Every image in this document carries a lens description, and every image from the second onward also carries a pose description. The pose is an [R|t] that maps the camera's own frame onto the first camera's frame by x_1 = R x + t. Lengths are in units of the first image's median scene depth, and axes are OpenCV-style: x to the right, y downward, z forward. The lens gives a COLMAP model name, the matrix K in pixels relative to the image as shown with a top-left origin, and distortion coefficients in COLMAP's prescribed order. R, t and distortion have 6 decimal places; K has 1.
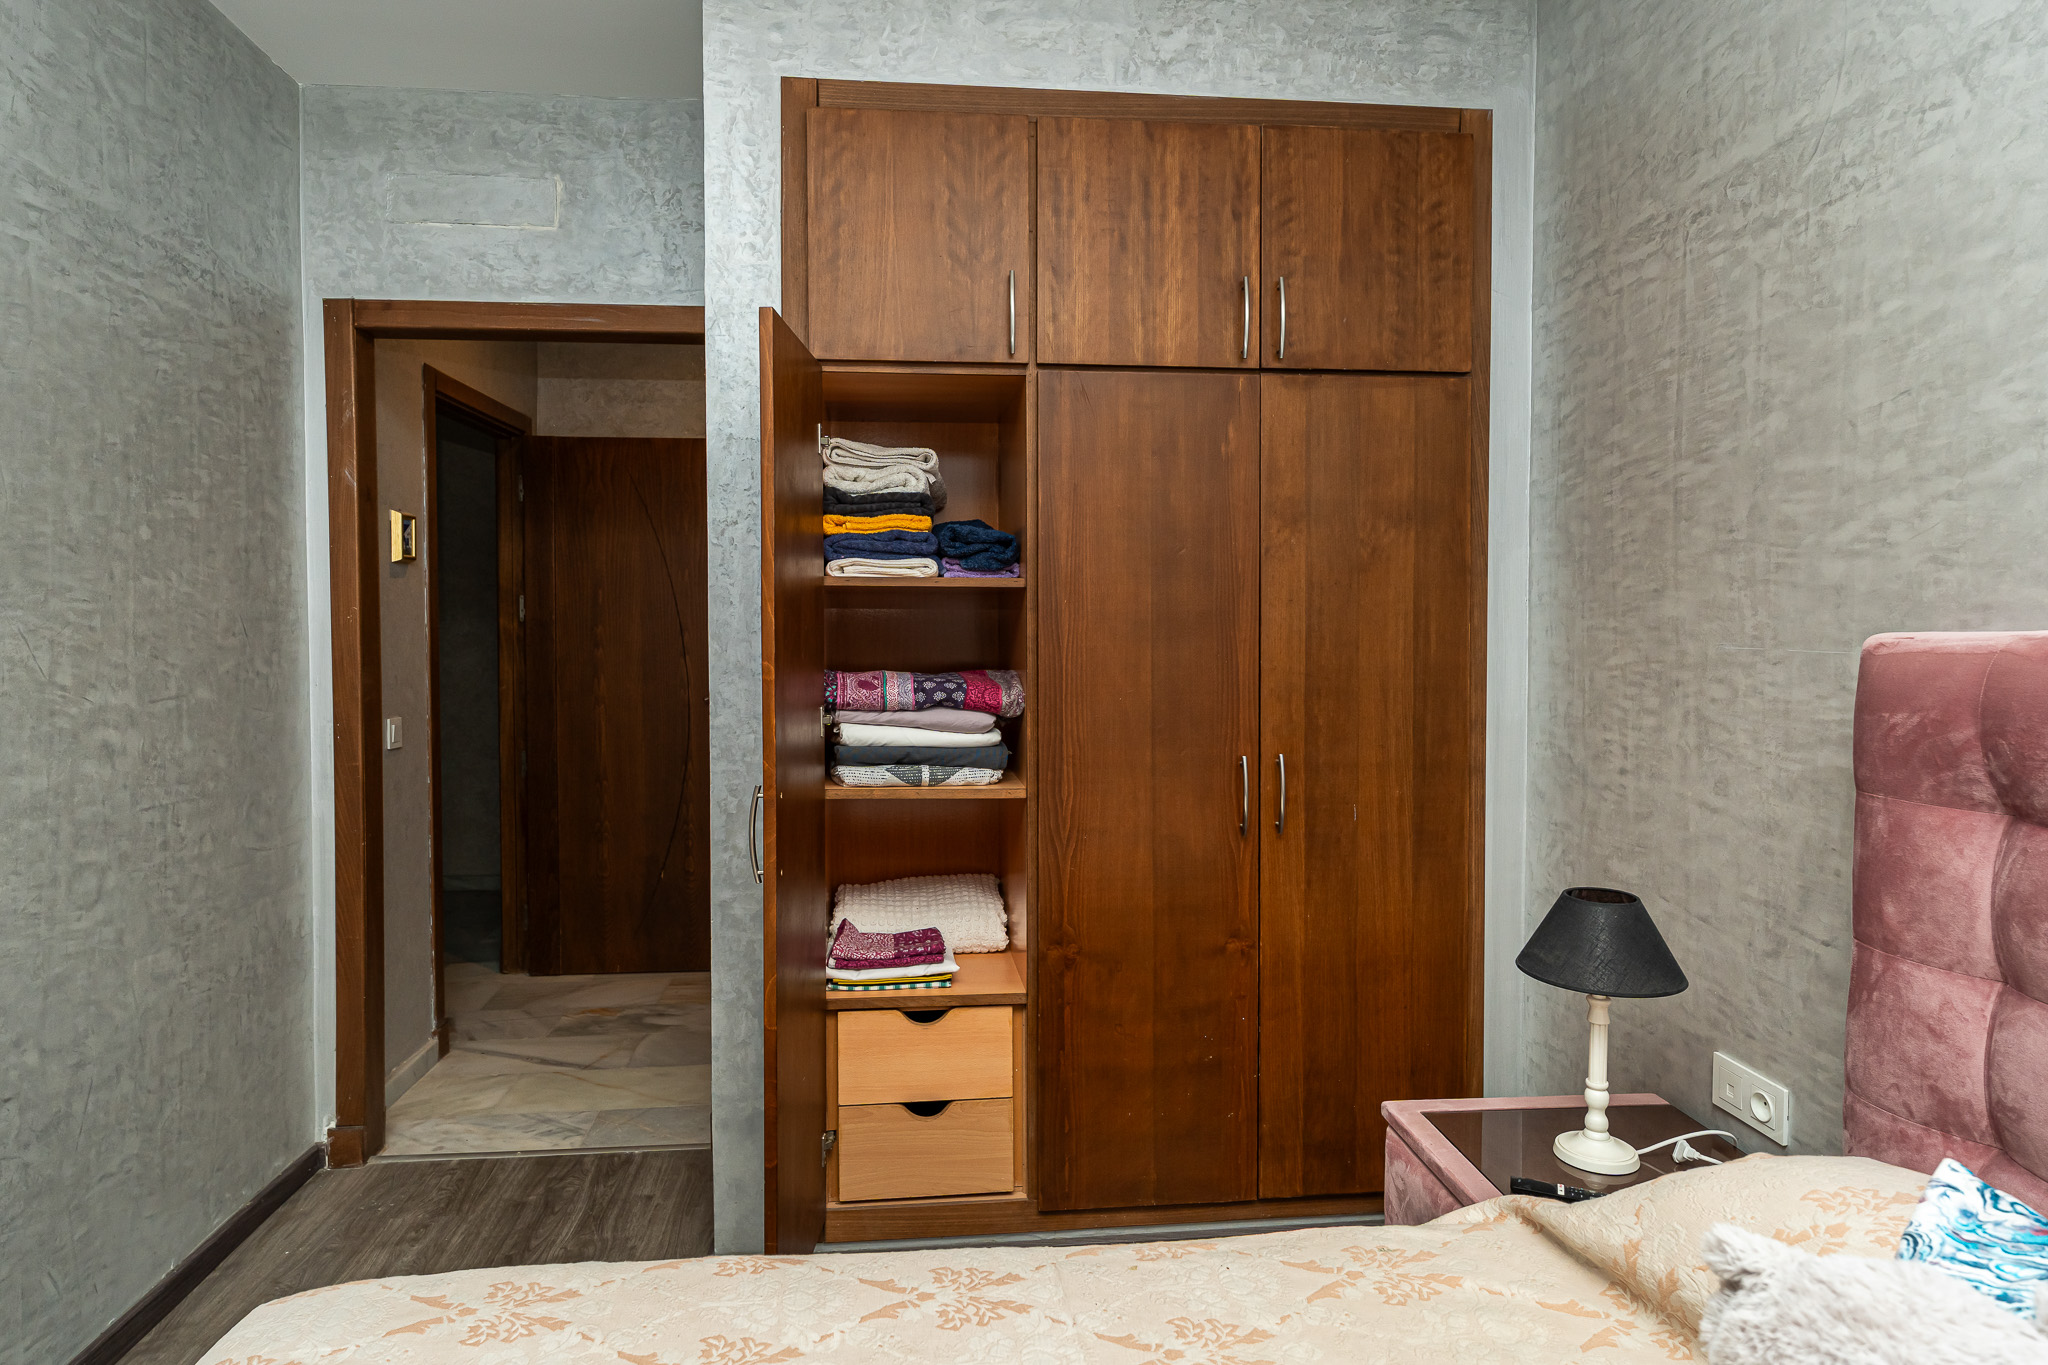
lens RADIAL K [[1166.3, 0, 1036.1], [0, 1166.3, 655.9], [0, 0, 1]] dist [0.002866, -0.003368]
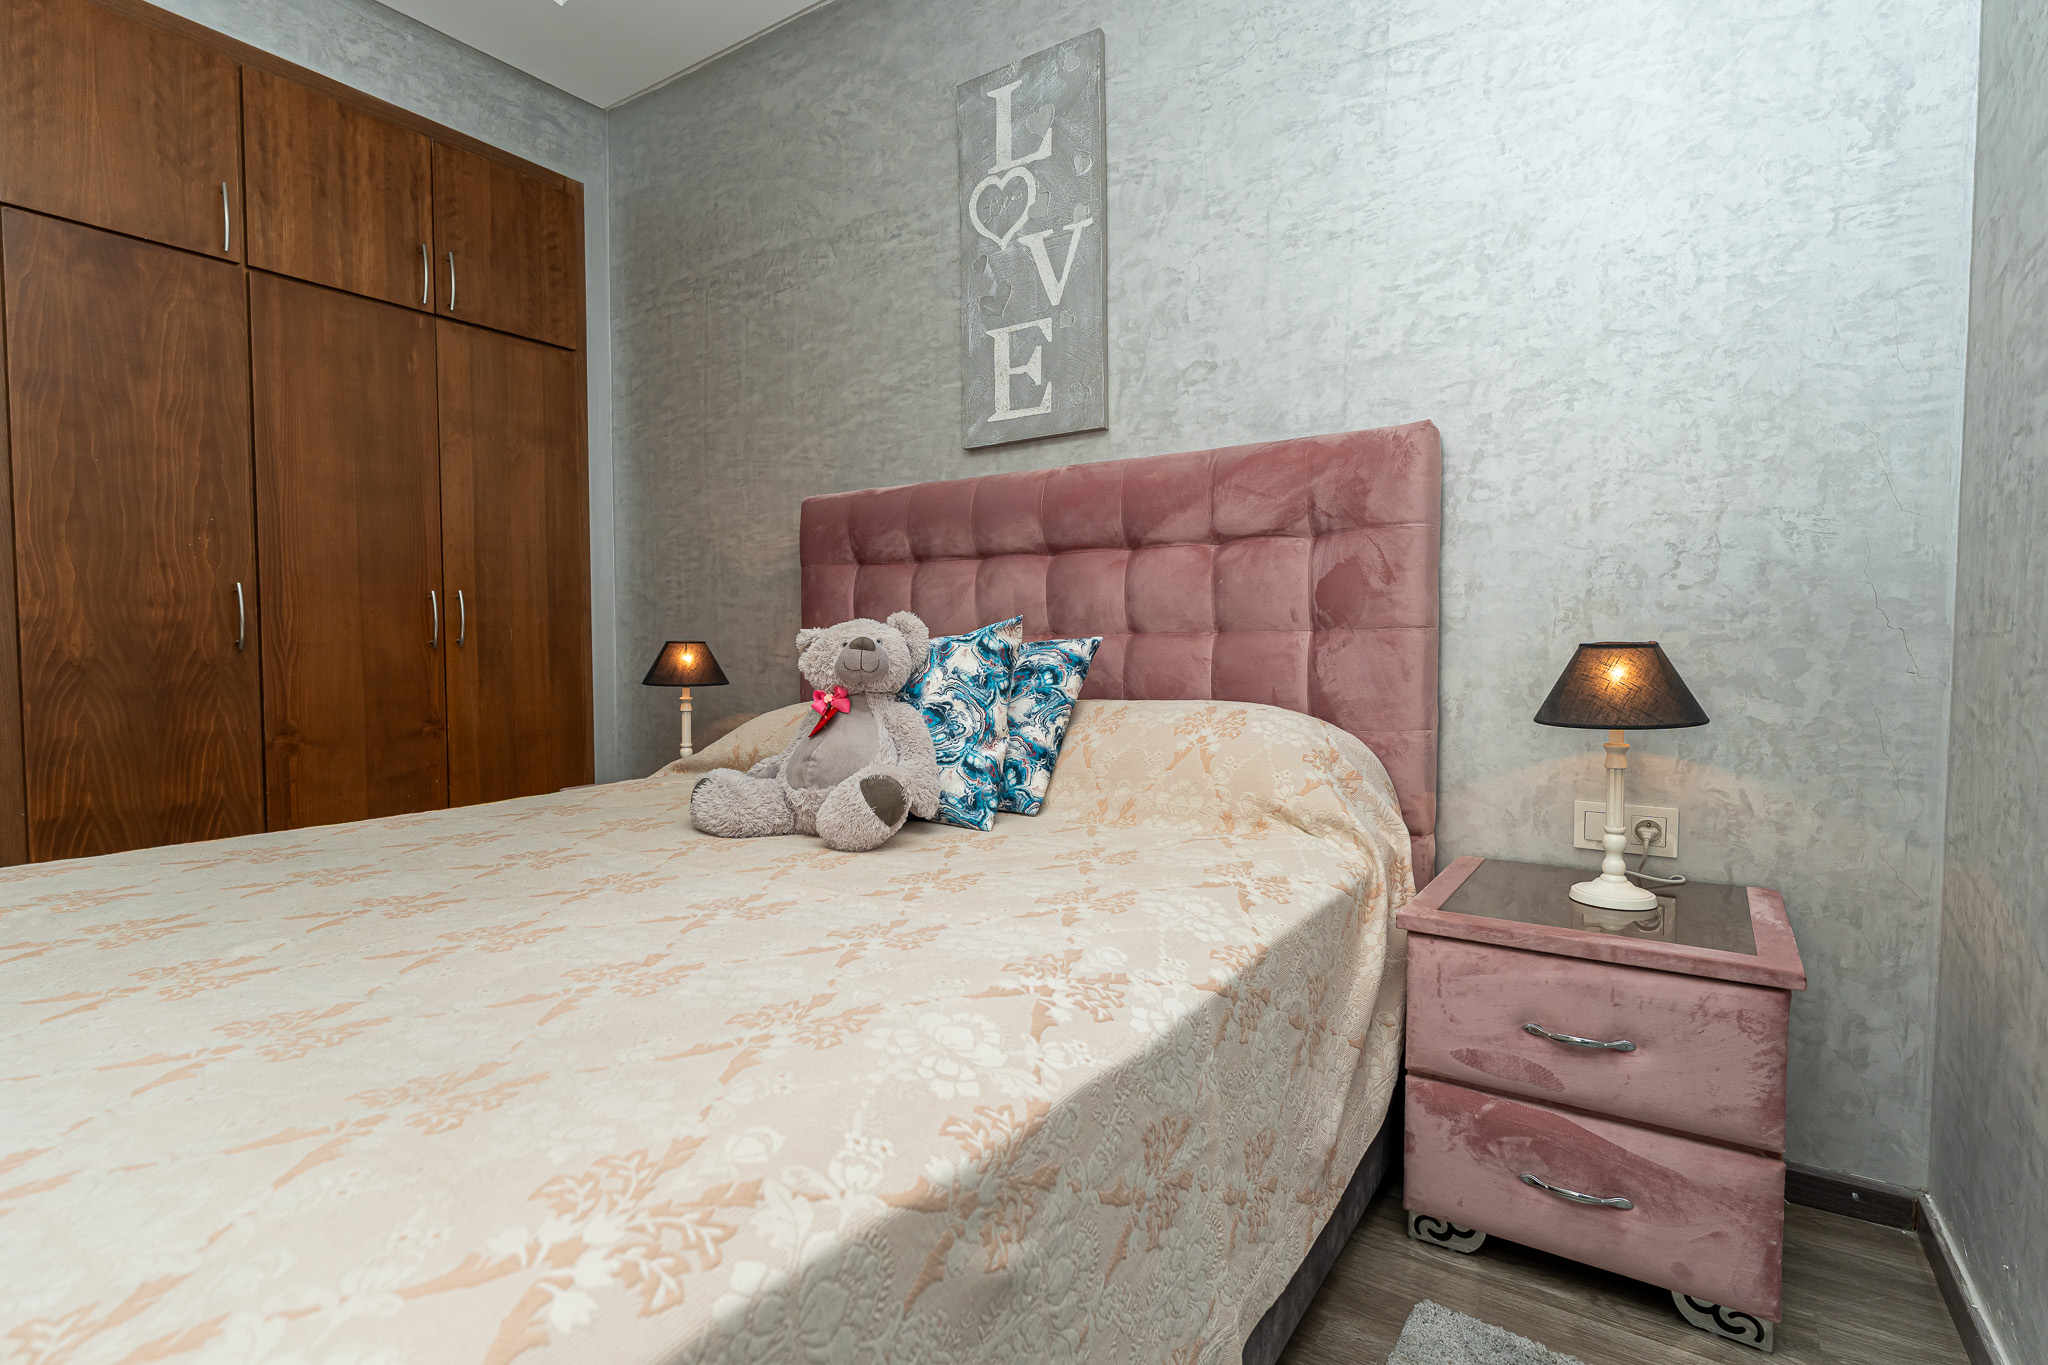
lens RADIAL K [[983.9, 0, 978.0], [0, 983.9, 699.6], [0, 0, 1]] dist [-0.005782, 0.002257]
pose [[0.651757, -0.048954, 0.756846, -0.307697], [0.019621, 0.998669, 0.047699, 0.179236], [-0.758174, -0.016238, 0.651850, -0.285639]]
